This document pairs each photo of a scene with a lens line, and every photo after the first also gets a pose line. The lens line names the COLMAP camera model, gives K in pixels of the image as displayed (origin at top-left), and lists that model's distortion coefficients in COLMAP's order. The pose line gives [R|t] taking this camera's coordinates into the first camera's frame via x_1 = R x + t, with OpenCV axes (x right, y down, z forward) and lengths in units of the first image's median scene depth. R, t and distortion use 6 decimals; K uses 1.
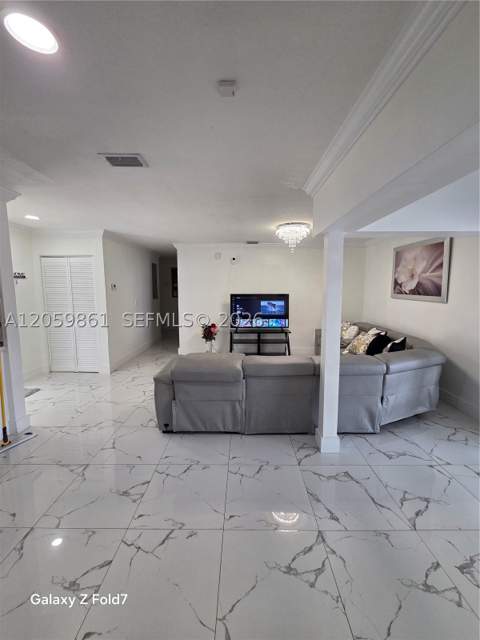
lens RADIAL K [[260.3, 0, 236.3], [0, 260.3, 318.4], [0, 0, 1]] dist [0.008520, 0.001900]
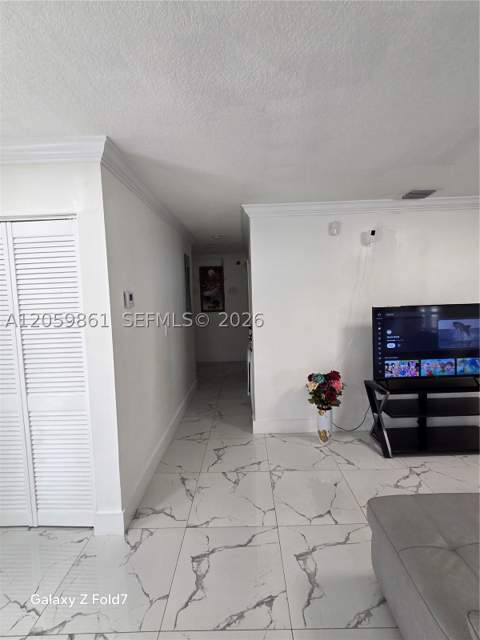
lens RADIAL K [[295.1, 0, 241.5], [0, 295.1, 318.3], [0, 0, 1]] dist [-0.000049, -0.001298]
pose [[0.999536, -0.030295, -0.003174, -0.252357], [0.030153, 0.998825, -0.037948, -0.059551], [0.004320, 0.037835, 0.999275, 0.470230]]
